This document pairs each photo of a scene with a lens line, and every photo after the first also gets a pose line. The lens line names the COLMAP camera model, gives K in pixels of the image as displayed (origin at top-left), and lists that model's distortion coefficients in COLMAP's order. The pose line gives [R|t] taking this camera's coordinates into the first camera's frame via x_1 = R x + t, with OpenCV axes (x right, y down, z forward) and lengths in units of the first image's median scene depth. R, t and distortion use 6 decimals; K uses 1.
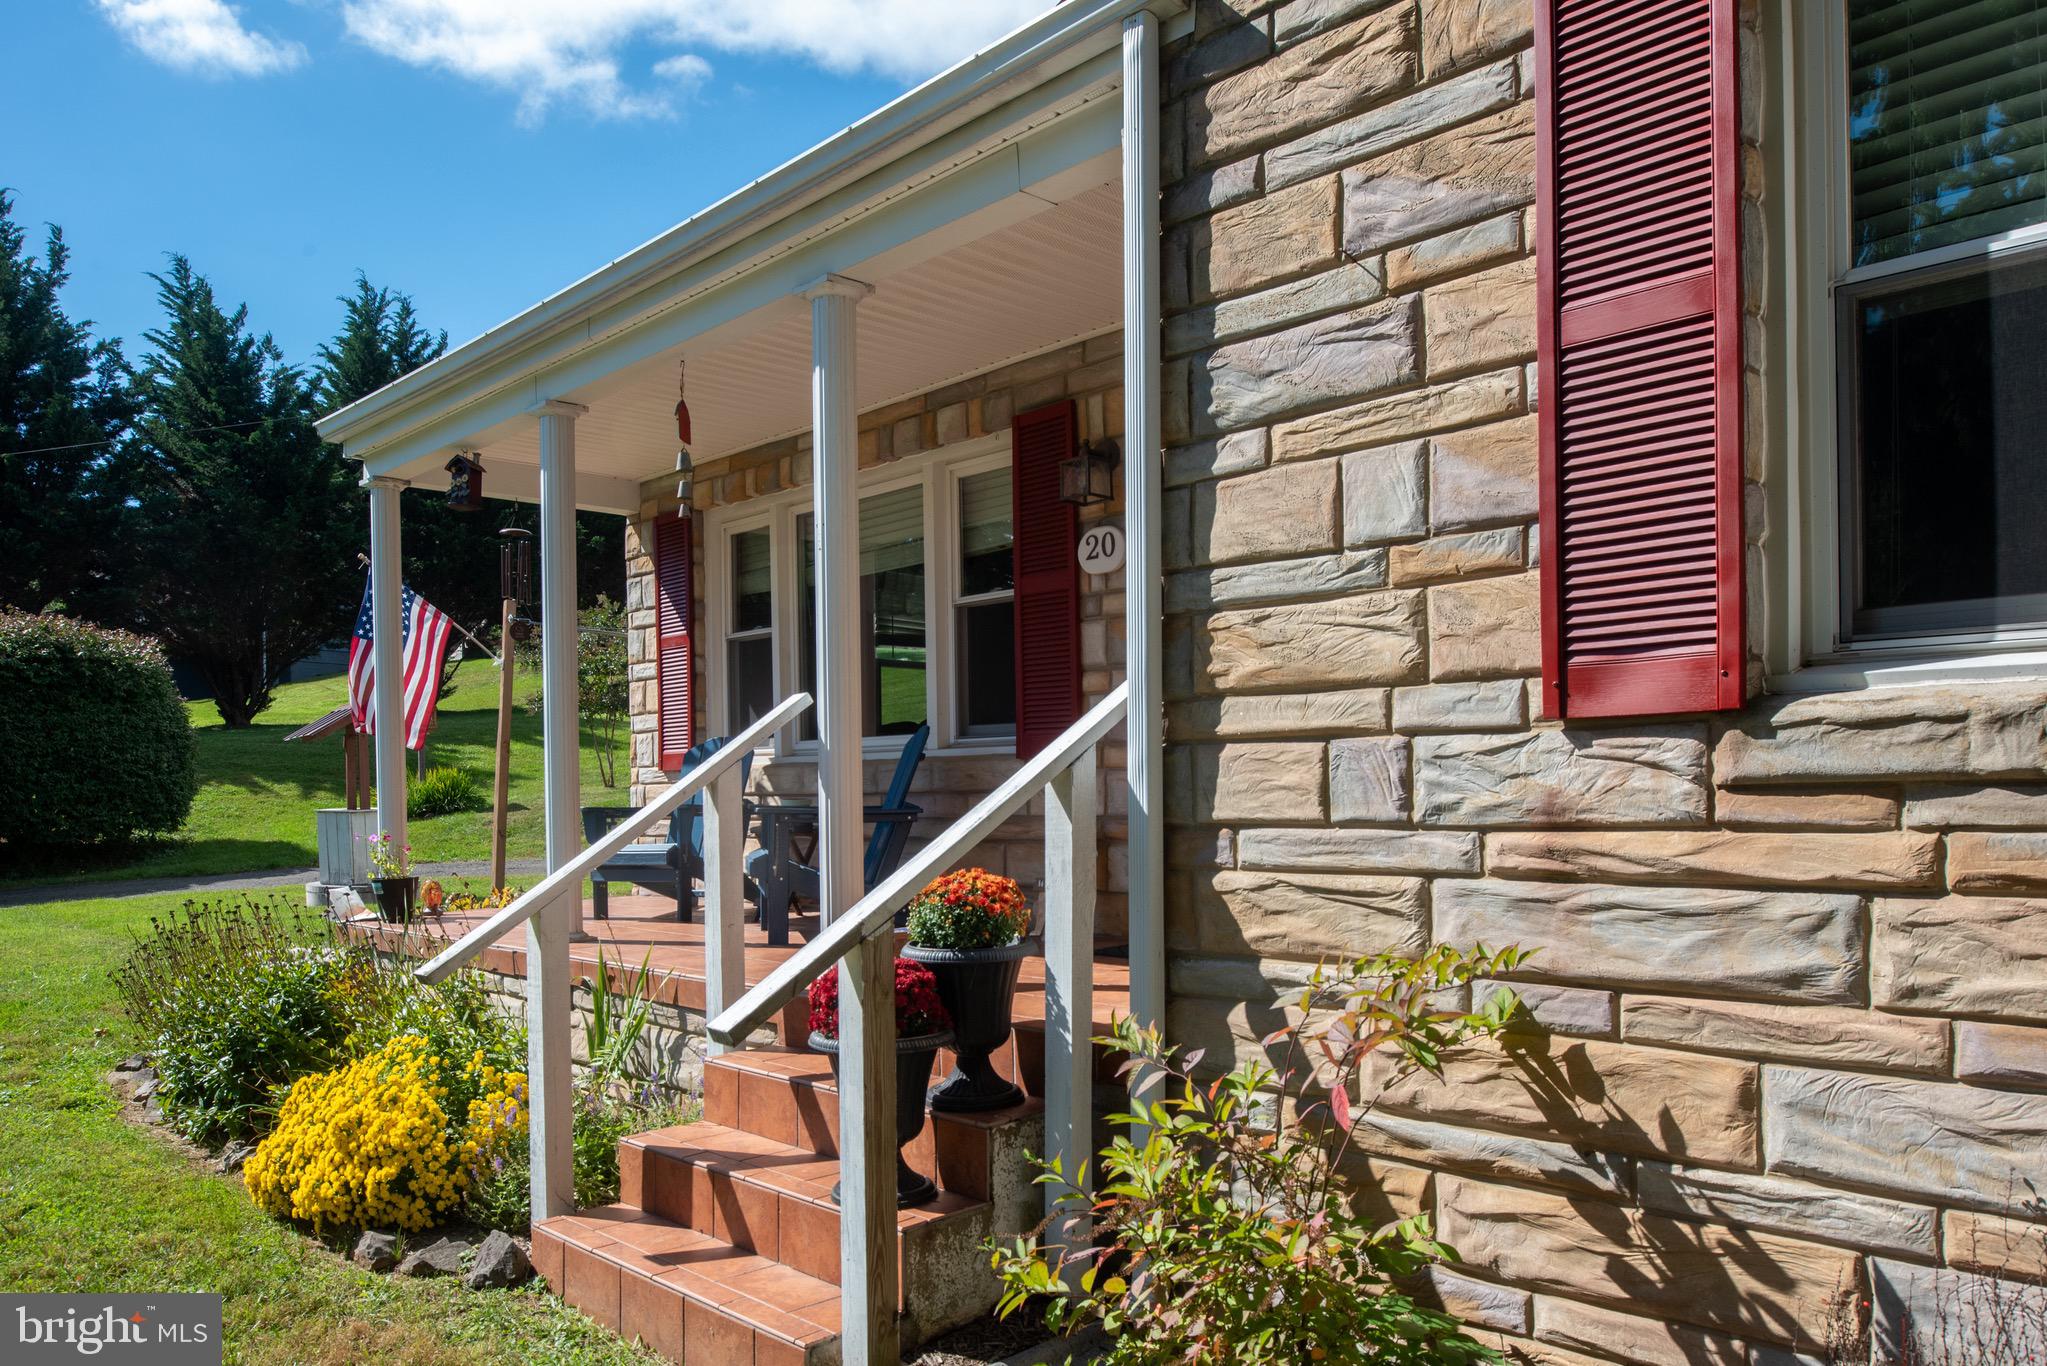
lens RADIAL K [[1447.9, 0, 998.3], [0, 1447.9, 811.2], [0, 0, 1]] dist [0.000077, -0.014368]
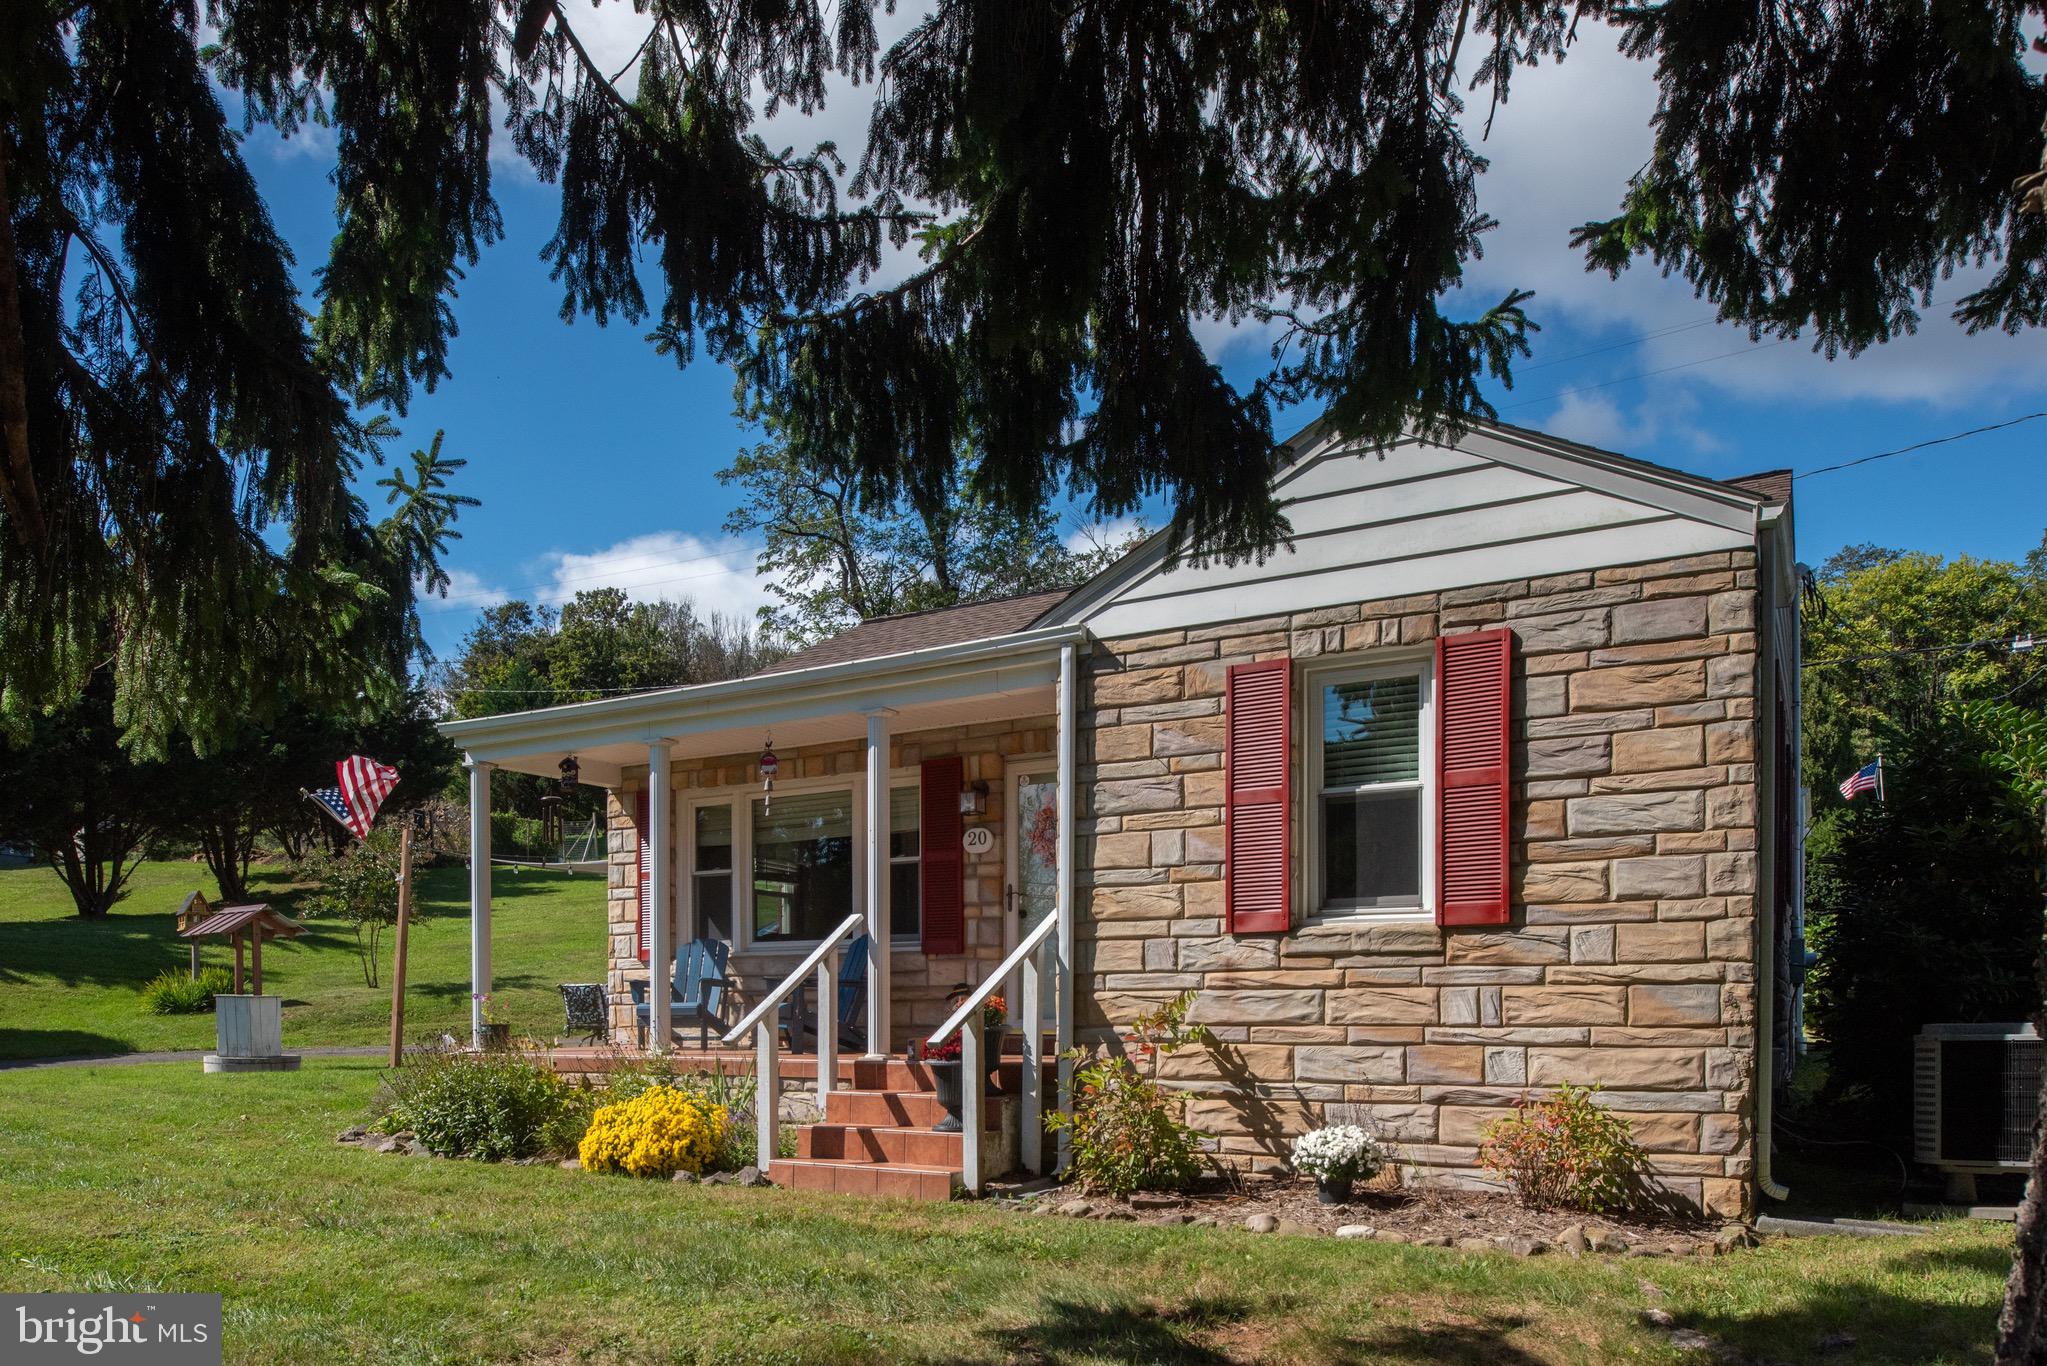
lens RADIAL K [[1447.9, 0, 999.7], [0, 1447.9, 1035.0], [0, 0, 1]] dist [0.000077, -0.014368]
pose [[0.962230, 0.009209, 0.272084, -0.766735], [-0.008736, 0.999957, -0.002951, 0.139373], [-0.272099, 0.000462, 0.962269, -1.506367]]
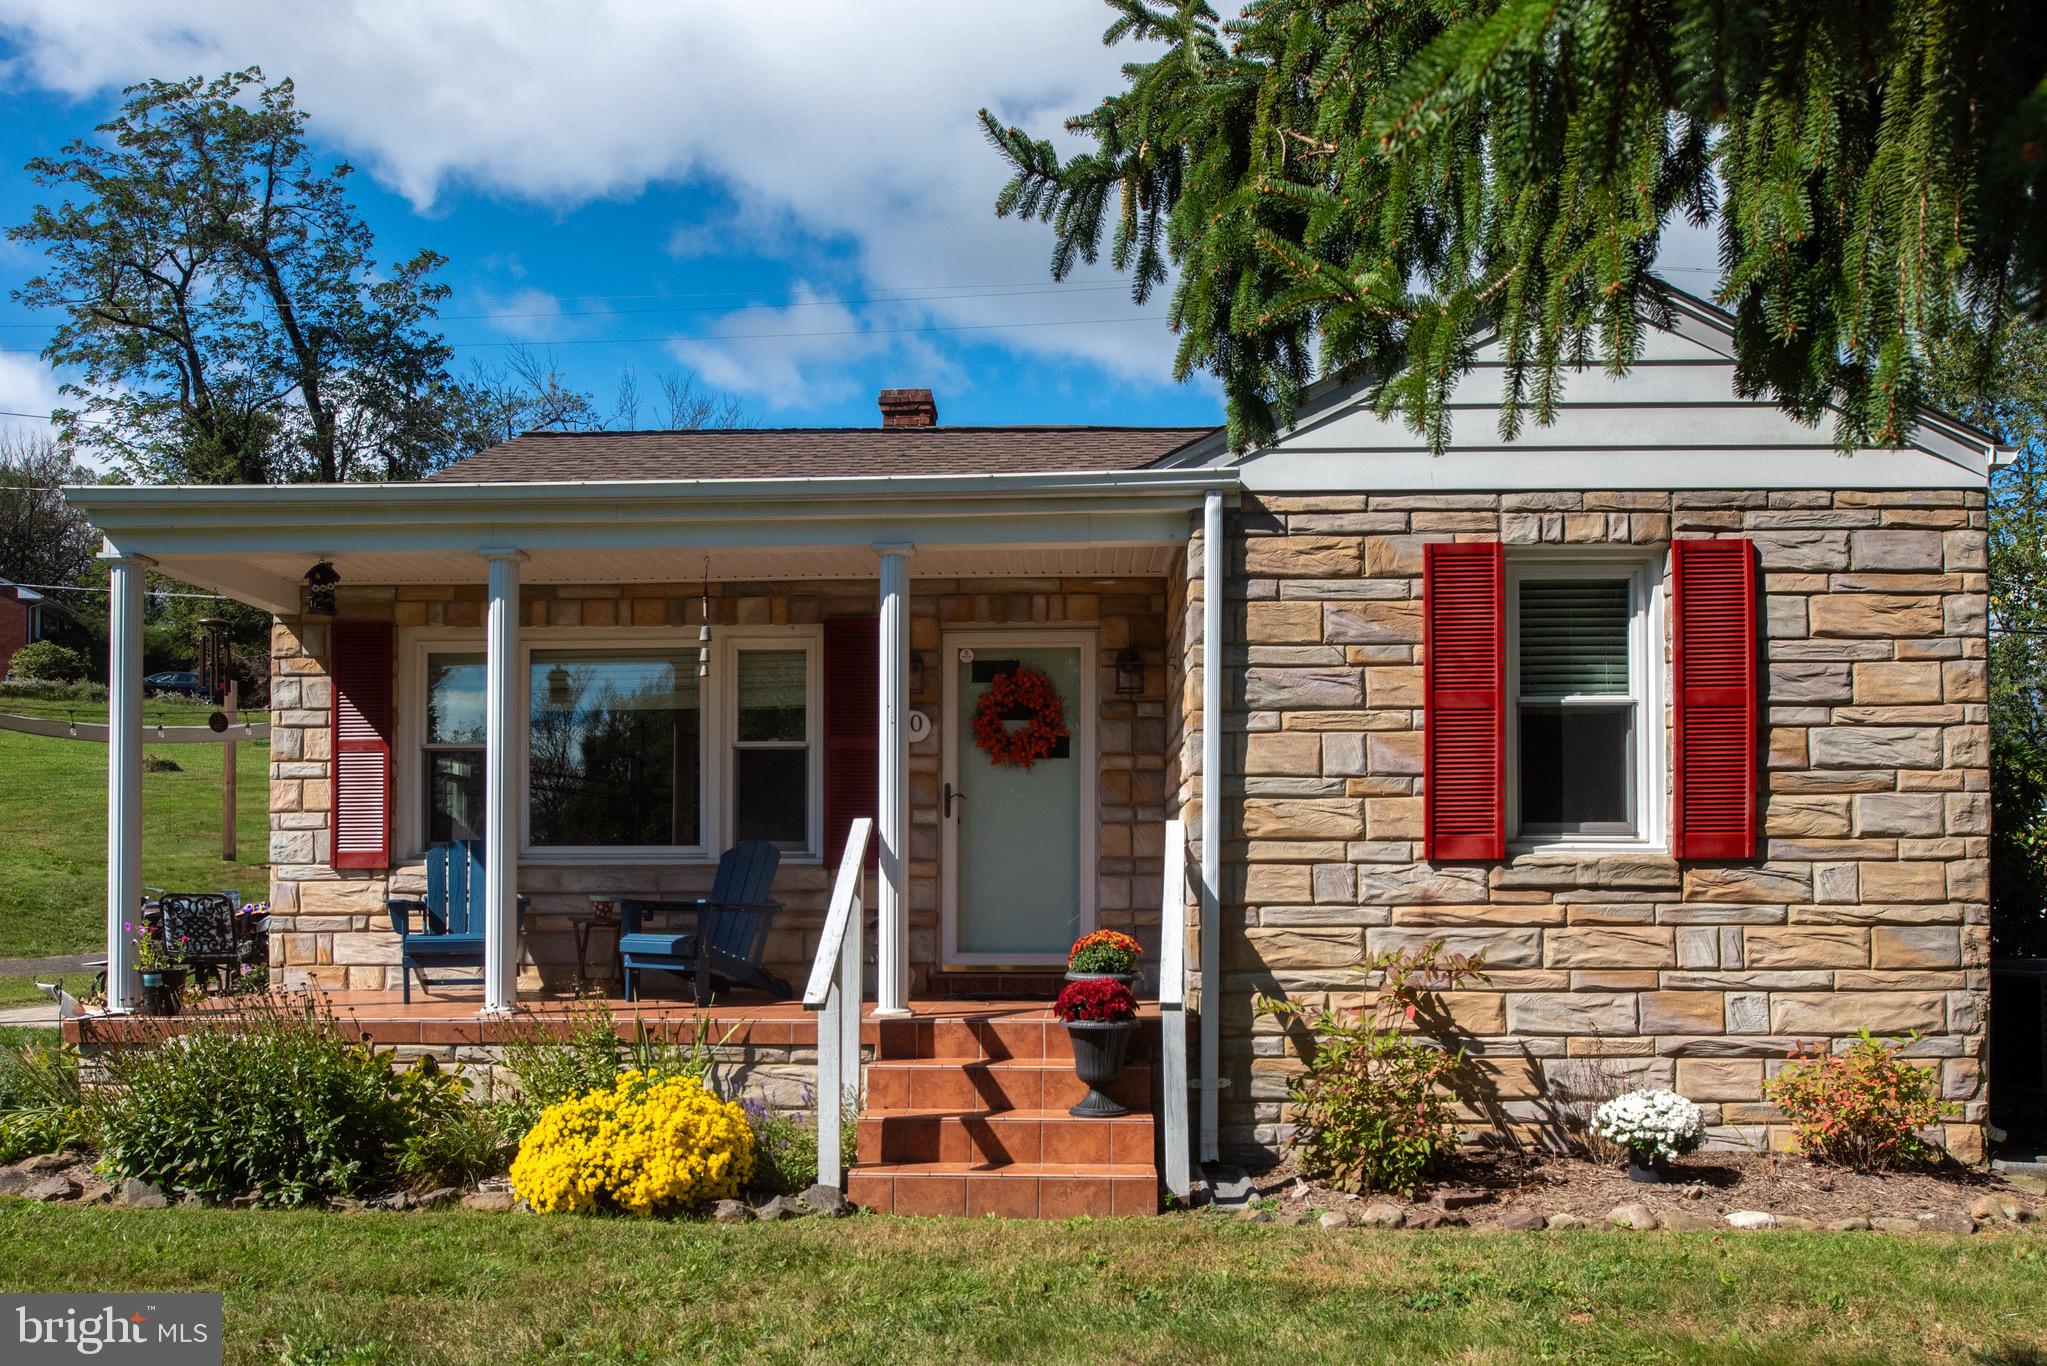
lens RADIAL K [[1447.9, 0, 1019.0], [0, 1447.9, 889.8], [0, 0, 1]] dist [0.000077, -0.014368]
pose [[0.717566, 0.022144, 0.696139, -1.638247], [0.000210, 0.999488, -0.032010, 0.058684], [-0.696491, 0.023115, 0.717194, -0.232782]]
